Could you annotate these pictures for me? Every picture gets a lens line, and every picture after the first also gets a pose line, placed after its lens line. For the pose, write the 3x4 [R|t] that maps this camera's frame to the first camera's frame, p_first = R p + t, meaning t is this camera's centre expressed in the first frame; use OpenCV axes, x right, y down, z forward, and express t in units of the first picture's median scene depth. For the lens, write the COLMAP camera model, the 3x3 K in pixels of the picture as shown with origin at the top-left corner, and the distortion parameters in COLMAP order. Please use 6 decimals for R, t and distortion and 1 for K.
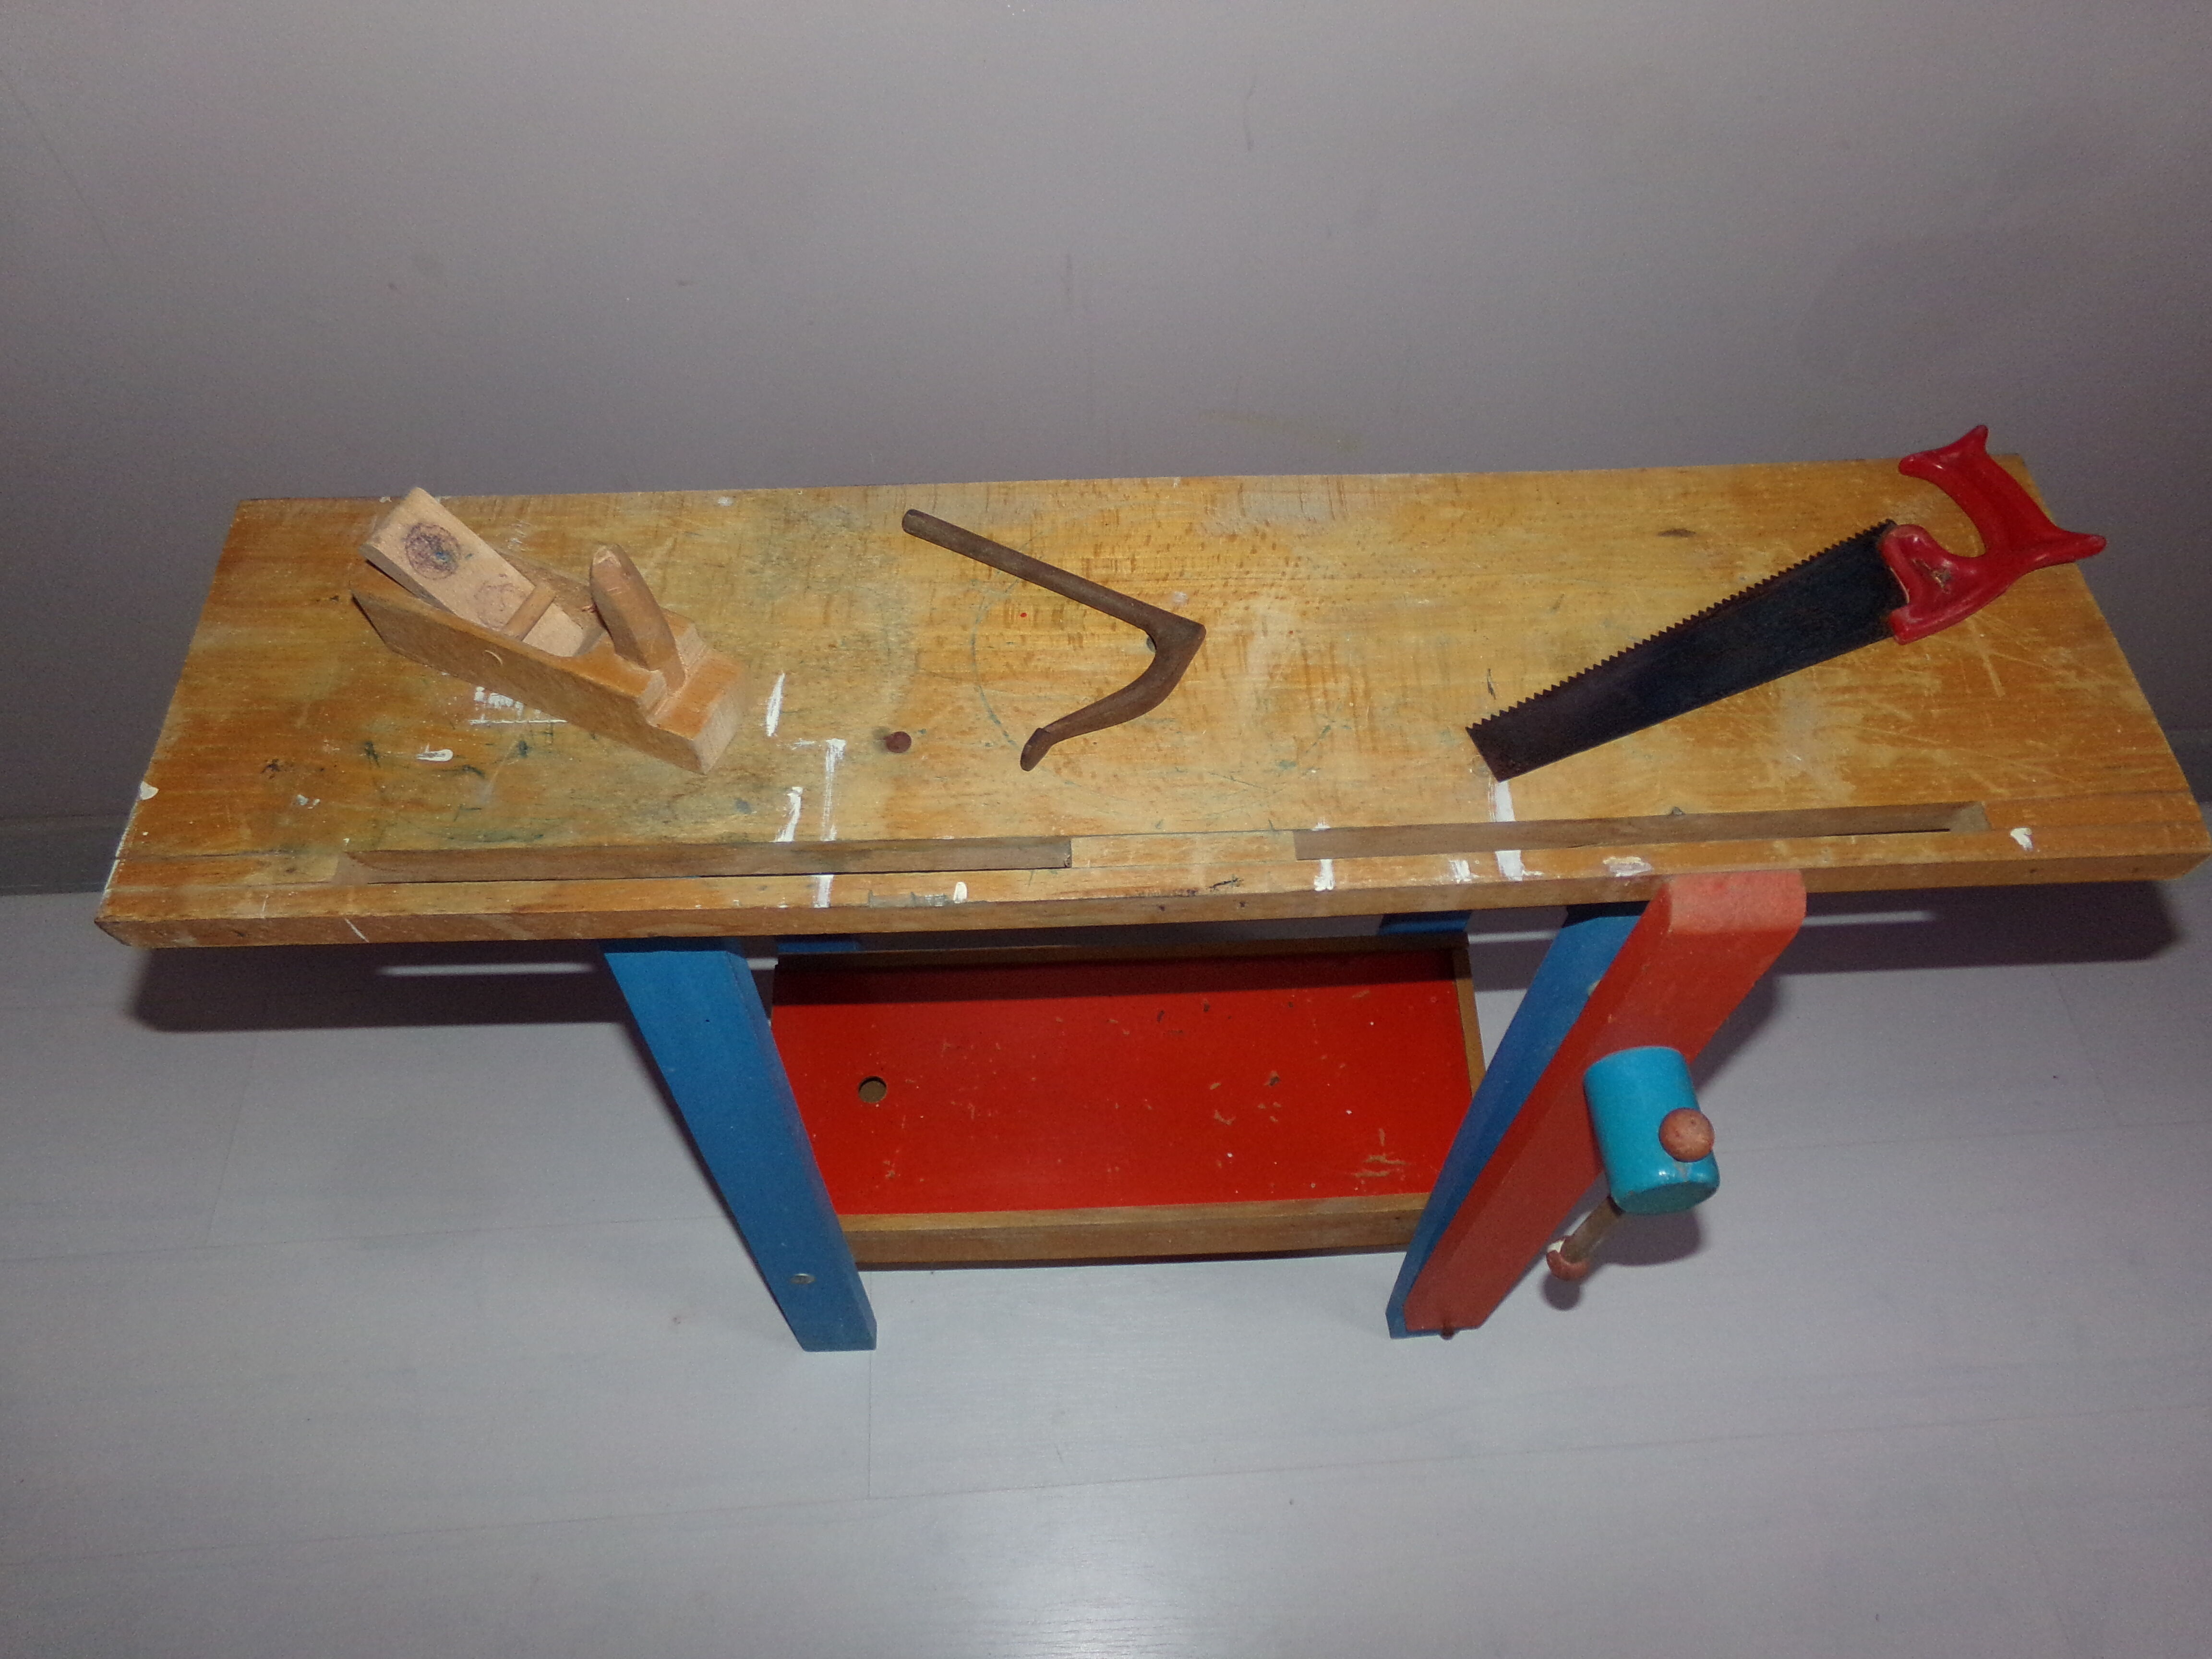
lens RADIAL K [[1500.5, 0, 1109.9], [0, 1500.5, 857.8], [0, 0, 1]] dist [-0.110810, 0.166667]
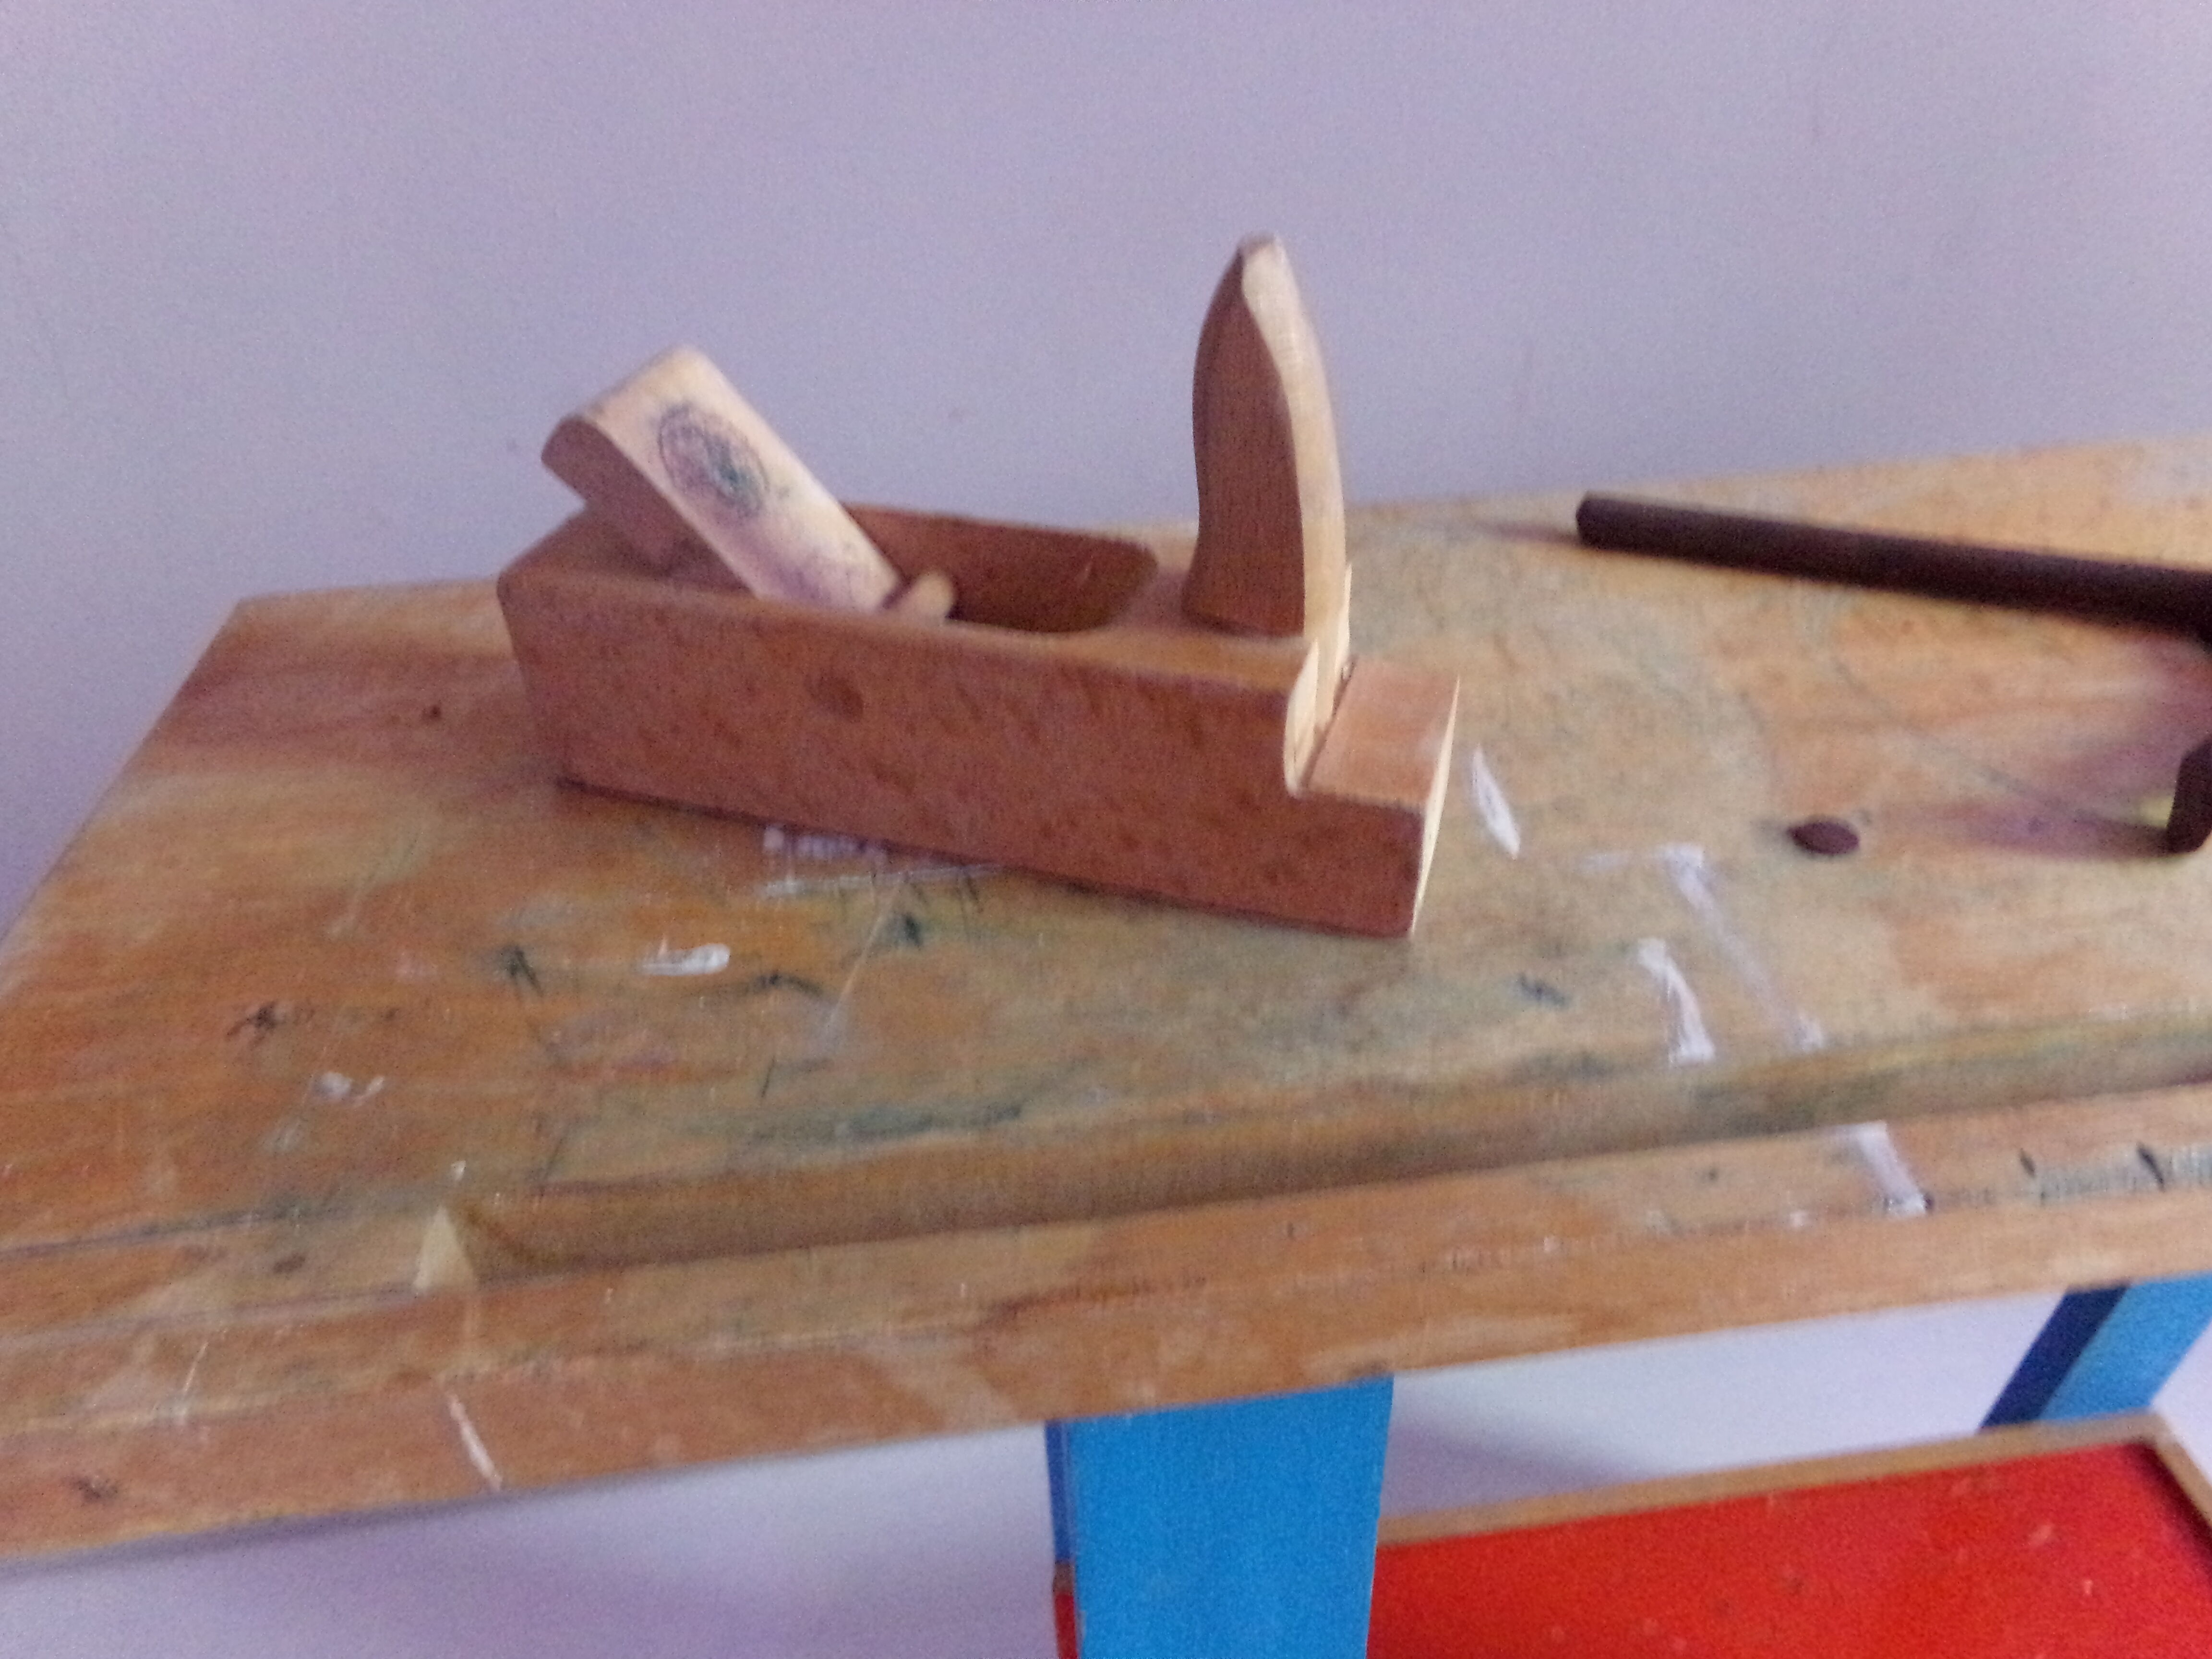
lens RADIAL K [[1500.5, 0, 1109.9], [0, 1500.5, 857.8], [0, 0, 1]] dist [-0.110810, 0.166667]
pose [[0.995471, -0.082384, 0.047442, -0.362405], [0.094182, 0.922589, -0.374111, 0.063583], [-0.012949, 0.376885, 0.926170, 0.624594]]
